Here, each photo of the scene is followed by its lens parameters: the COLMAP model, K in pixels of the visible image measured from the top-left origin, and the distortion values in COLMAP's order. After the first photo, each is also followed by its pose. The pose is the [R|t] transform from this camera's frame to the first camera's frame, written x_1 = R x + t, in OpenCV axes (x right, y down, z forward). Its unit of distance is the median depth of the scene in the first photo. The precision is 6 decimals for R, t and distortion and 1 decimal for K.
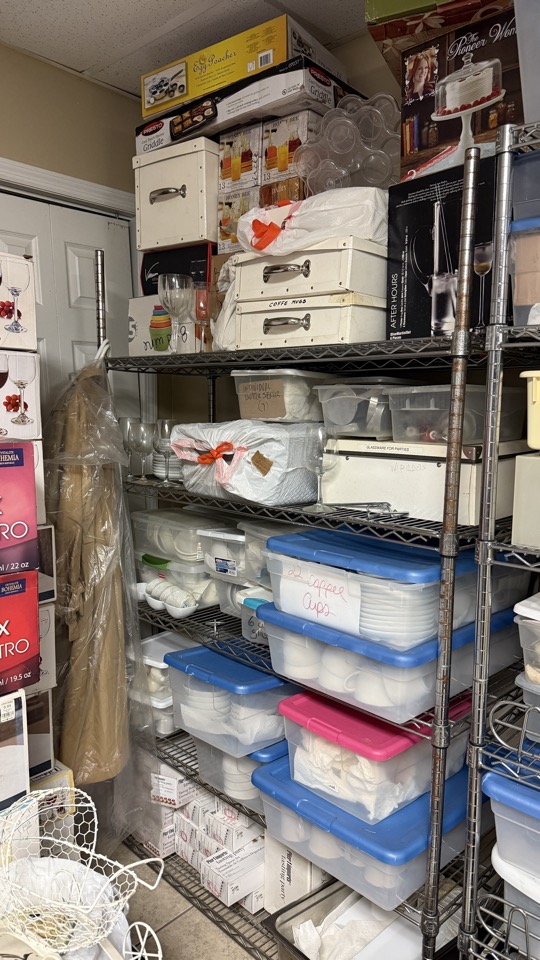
lens RADIAL K [[678.9, 0, 266.3], [0, 678.9, 478.6], [0, 0, 1]] dist [0.039317, -0.040155]
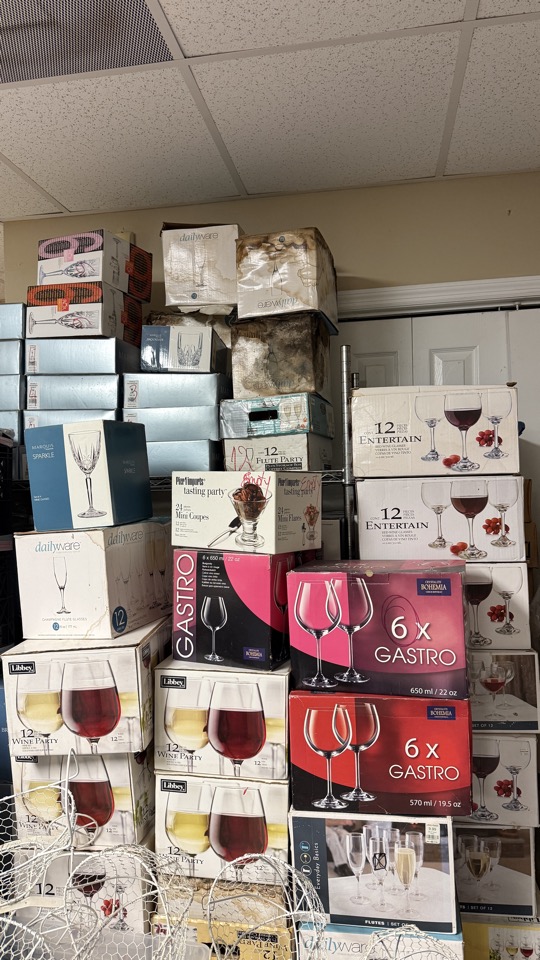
lens RADIAL K [[678.9, 0, 268.2], [0, 678.9, 483.1], [0, 0, 1]] dist [0.039317, -0.040155]
pose [[0.566505, -0.025633, -0.823660, 0.337421], [-0.057222, 0.995880, -0.070349, -0.098514], [0.822069, 0.086984, 0.562704, 0.160186]]
